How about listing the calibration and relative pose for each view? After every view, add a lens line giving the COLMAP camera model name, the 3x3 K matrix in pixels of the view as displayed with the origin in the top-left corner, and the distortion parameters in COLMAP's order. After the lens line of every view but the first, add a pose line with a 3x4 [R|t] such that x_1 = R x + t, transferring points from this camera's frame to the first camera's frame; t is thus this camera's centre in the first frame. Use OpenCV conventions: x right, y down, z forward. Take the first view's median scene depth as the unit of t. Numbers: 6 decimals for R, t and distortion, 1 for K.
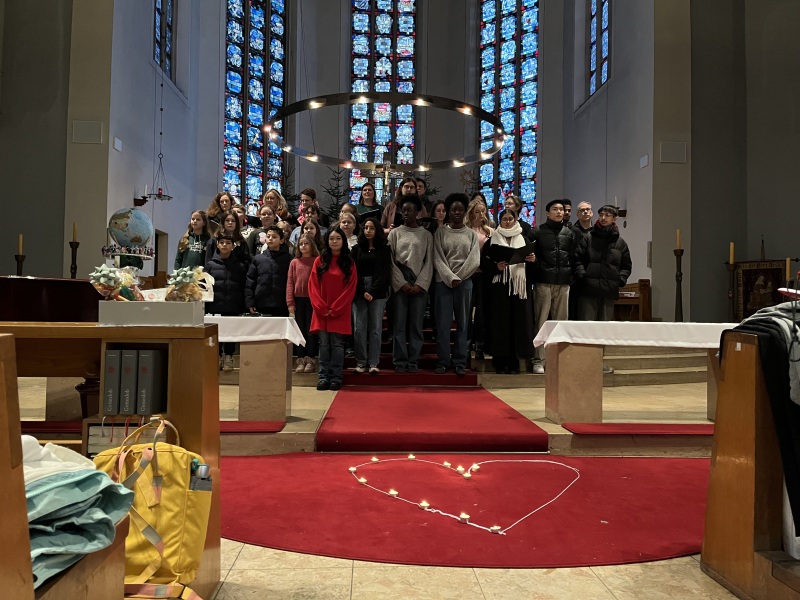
lens RADIAL K [[608.1, 0, 402.5], [0, 608.1, 305.3], [0, 0, 1]] dist [0.067162, -0.030664]
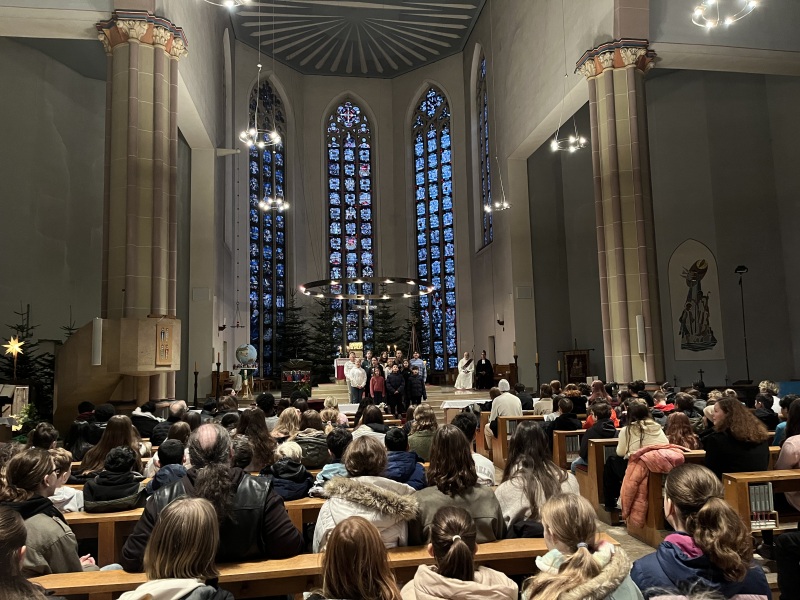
lens RADIAL K [[608.1, 0, 403.4], [0, 608.1, 301.7], [0, 0, 1]] dist [0.067162, -0.030664]
pose [[0.994862, -0.028242, 0.097226, -0.054151], [0.036924, 0.995375, -0.088686, -0.044254], [-0.094271, 0.091820, 0.991303, -0.445098]]
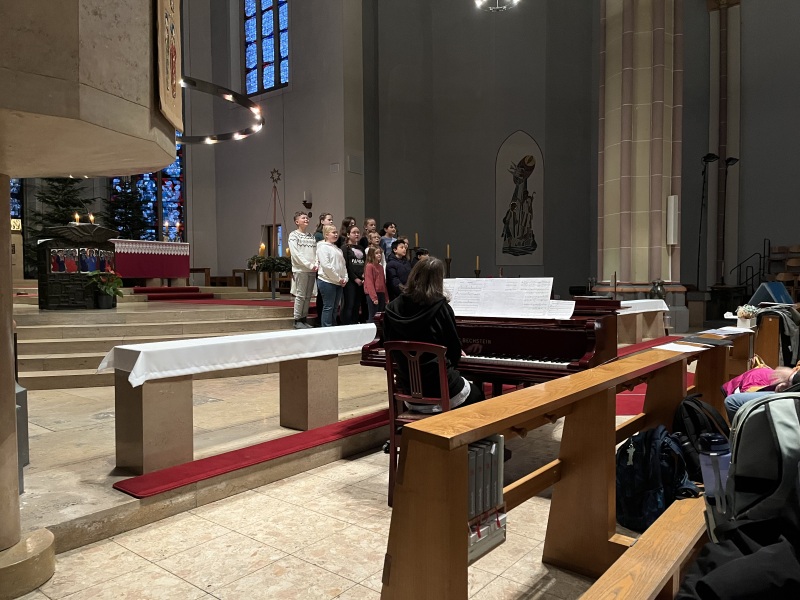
lens RADIAL K [[608.1, 0, 398.8], [0, 608.1, 298.8], [0, 0, 1]] dist [0.067162, -0.030664]
pose [[0.660114, -0.038029, 0.750202, -0.287502], [0.000079, 0.998721, 0.050558, -0.017545], [-0.751165, -0.033315, 0.659273, 0.043557]]
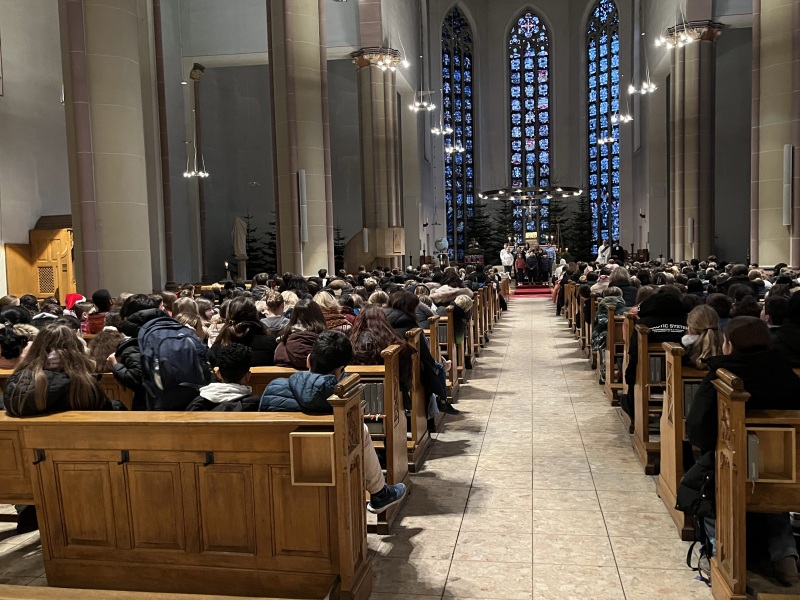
lens RADIAL K [[755.2, 0, 400.7], [0, 755.2, 304.6], [0, 0, 1]] dist [0.001279, 0.000000]
pose [[0.973397, -0.027212, -0.227503, 0.081352], [0.045315, 0.996173, 0.074734, -0.051540], [0.224598, -0.083055, 0.970905, -1.135102]]
